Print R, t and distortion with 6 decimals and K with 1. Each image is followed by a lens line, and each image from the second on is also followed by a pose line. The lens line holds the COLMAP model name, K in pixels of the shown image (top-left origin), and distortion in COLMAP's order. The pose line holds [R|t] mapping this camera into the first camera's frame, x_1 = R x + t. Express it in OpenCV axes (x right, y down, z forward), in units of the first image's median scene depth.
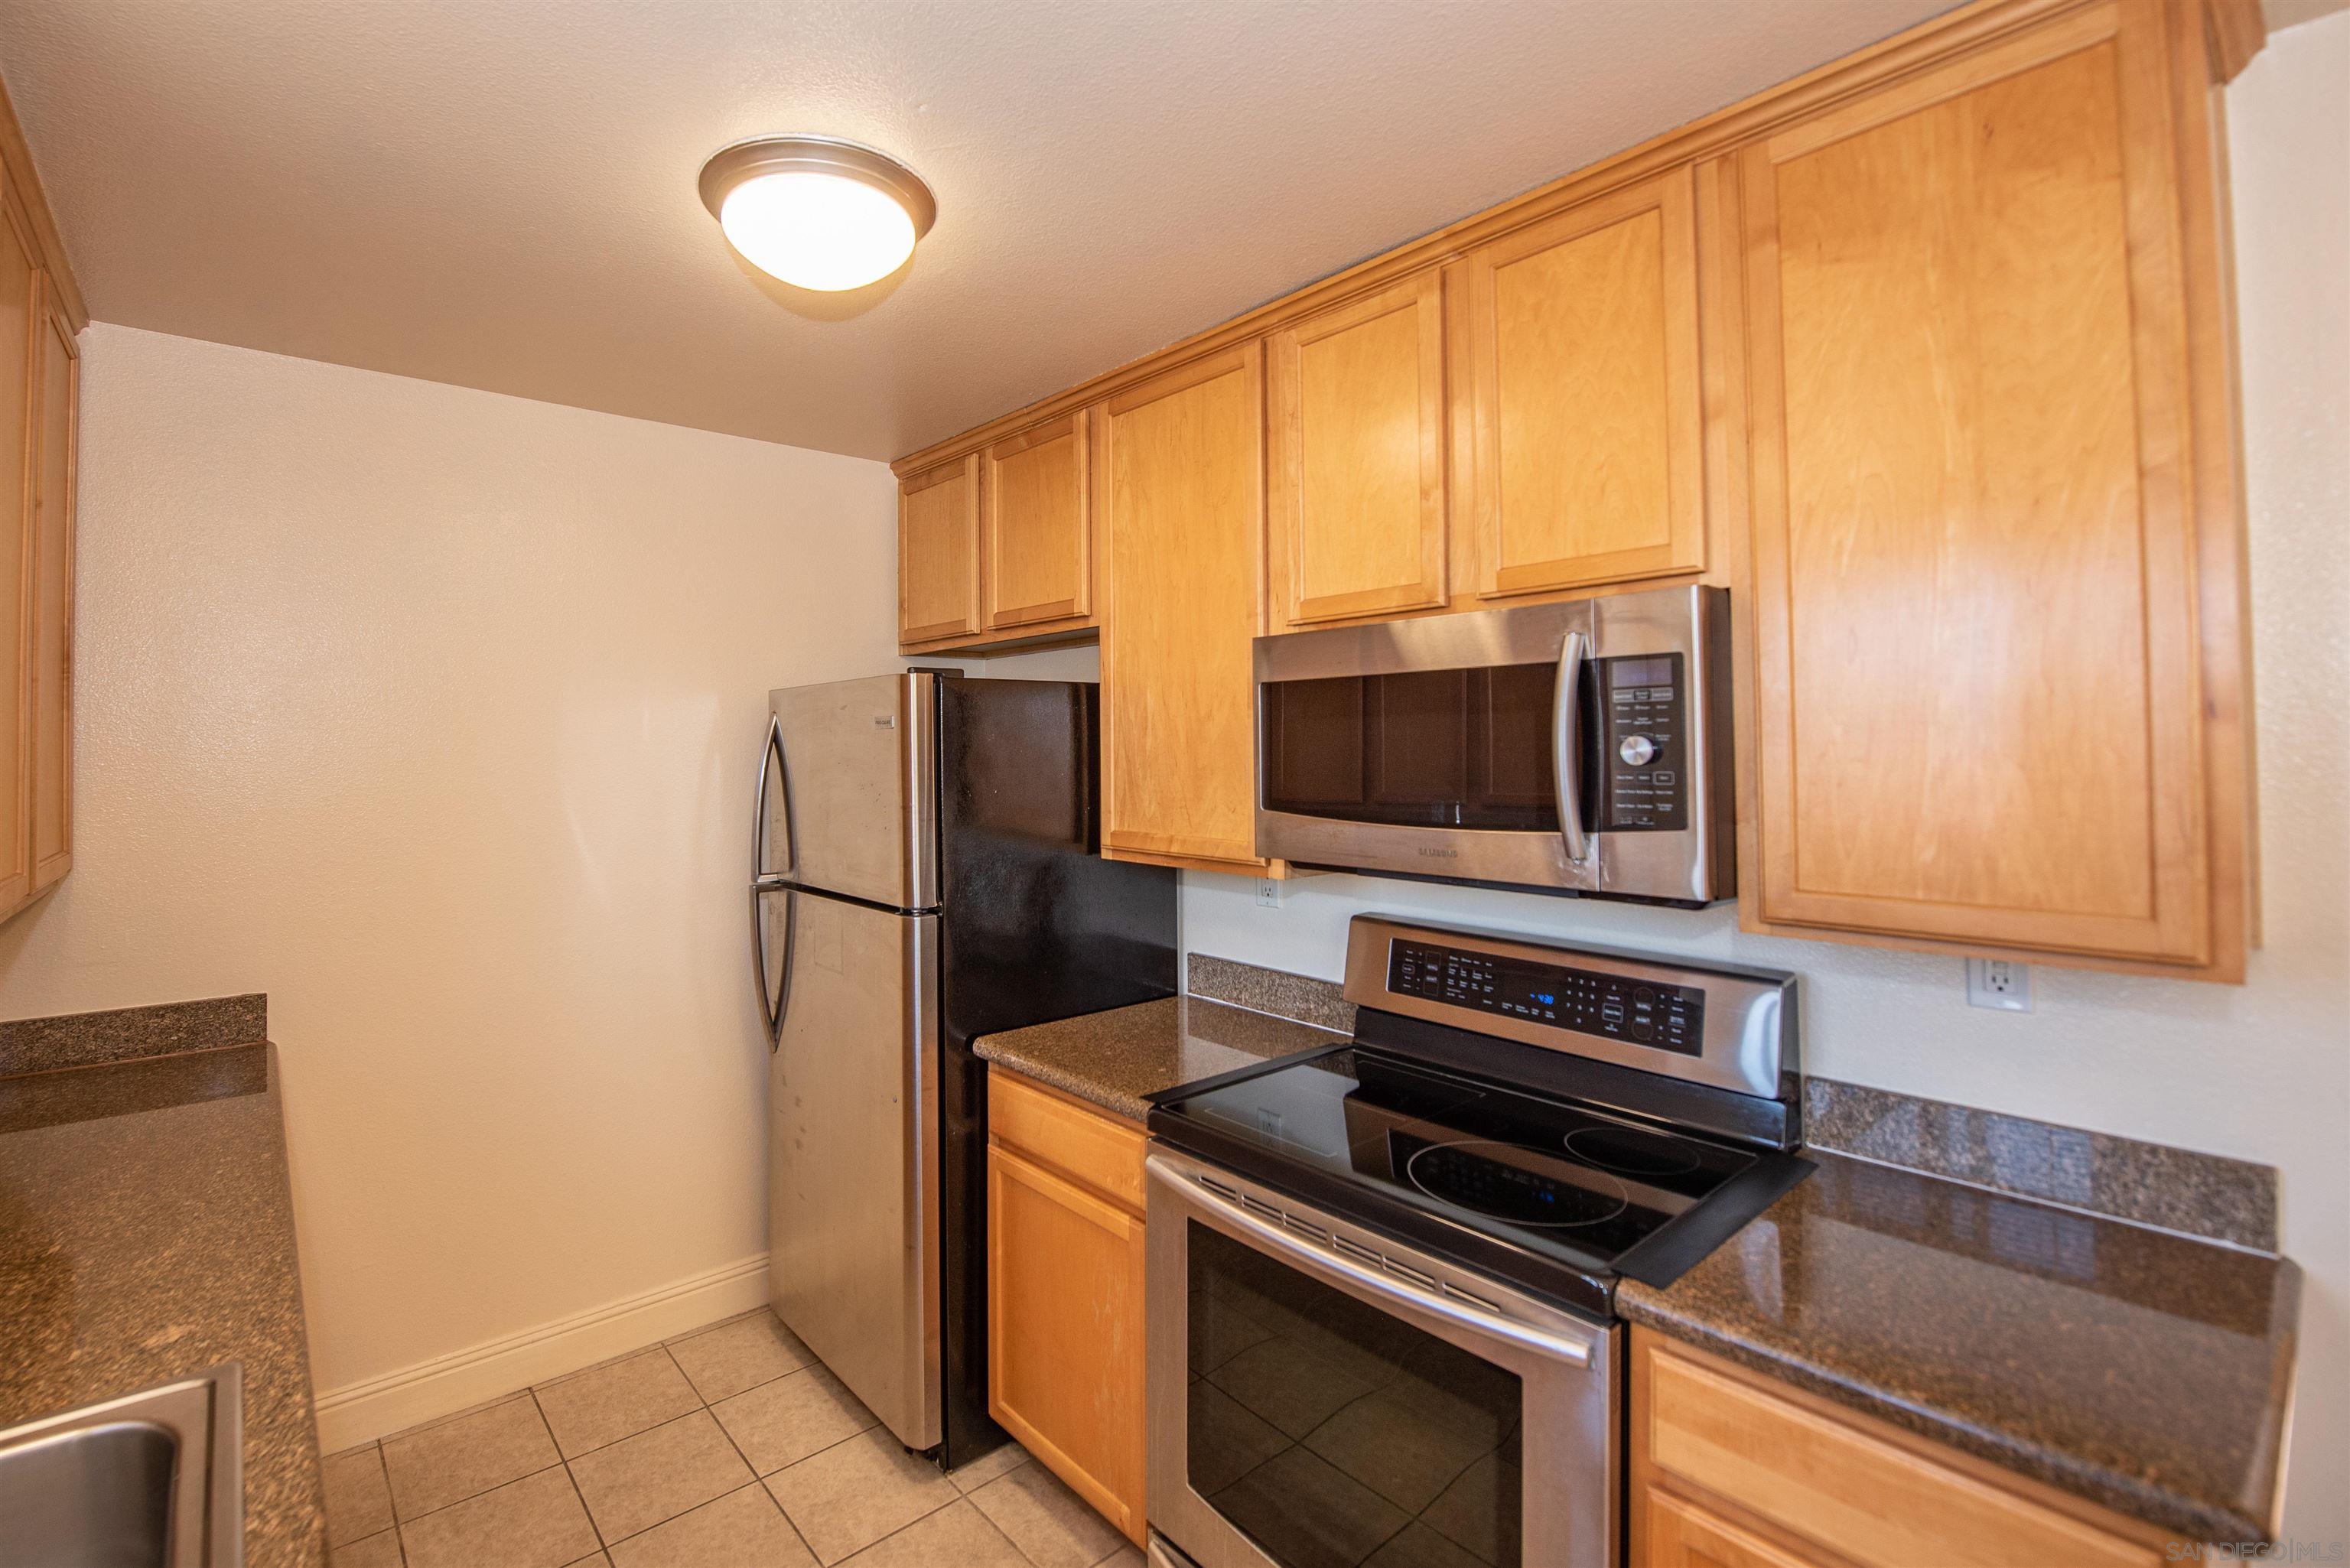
lens RADIAL K [[999.0, 0, 1024.9], [0, 999.0, 734.6], [0, 0, 1]] dist [-0.019861, -0.000898]
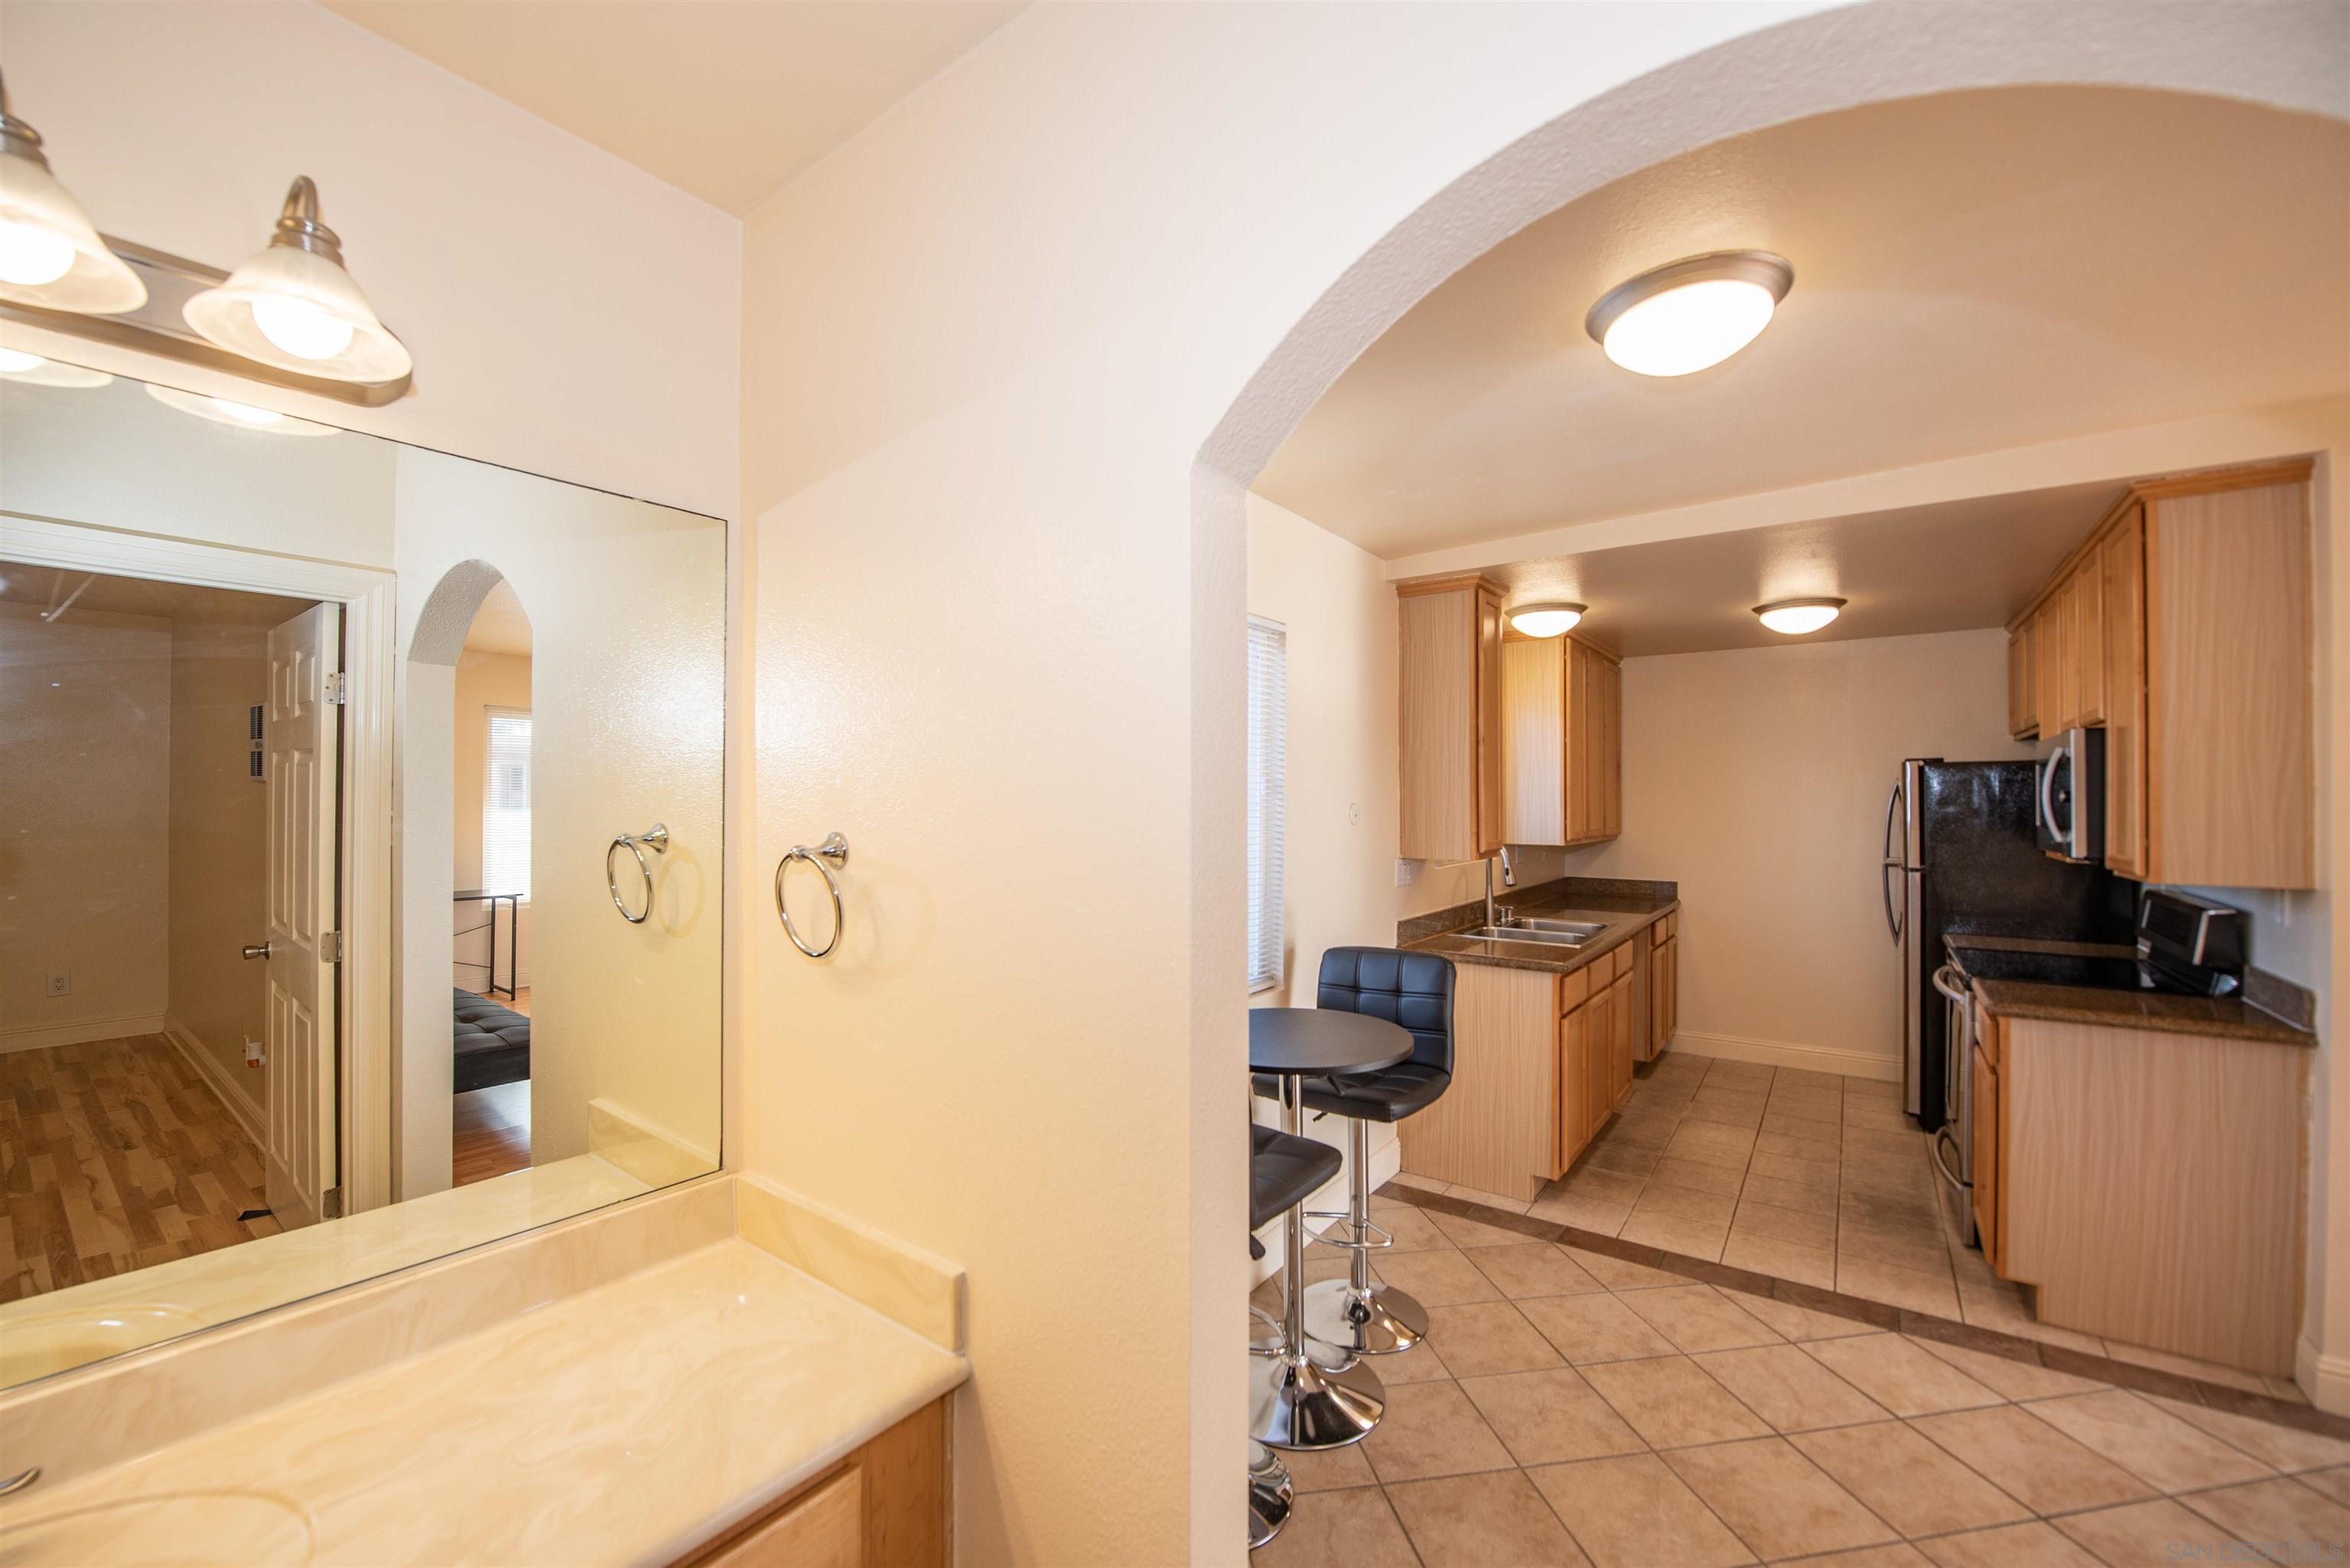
lens RADIAL K [[950.7, 0, 1182.2], [0, 950.7, 788.7], [0, 0, 1]] dist [-0.017327, -0.001264]
pose [[0.292484, -0.003925, -0.956262, 1.406320], [0.013477, 0.999909, 0.000018, -0.023376], [0.956175, -0.012892, 0.292511, -1.143285]]
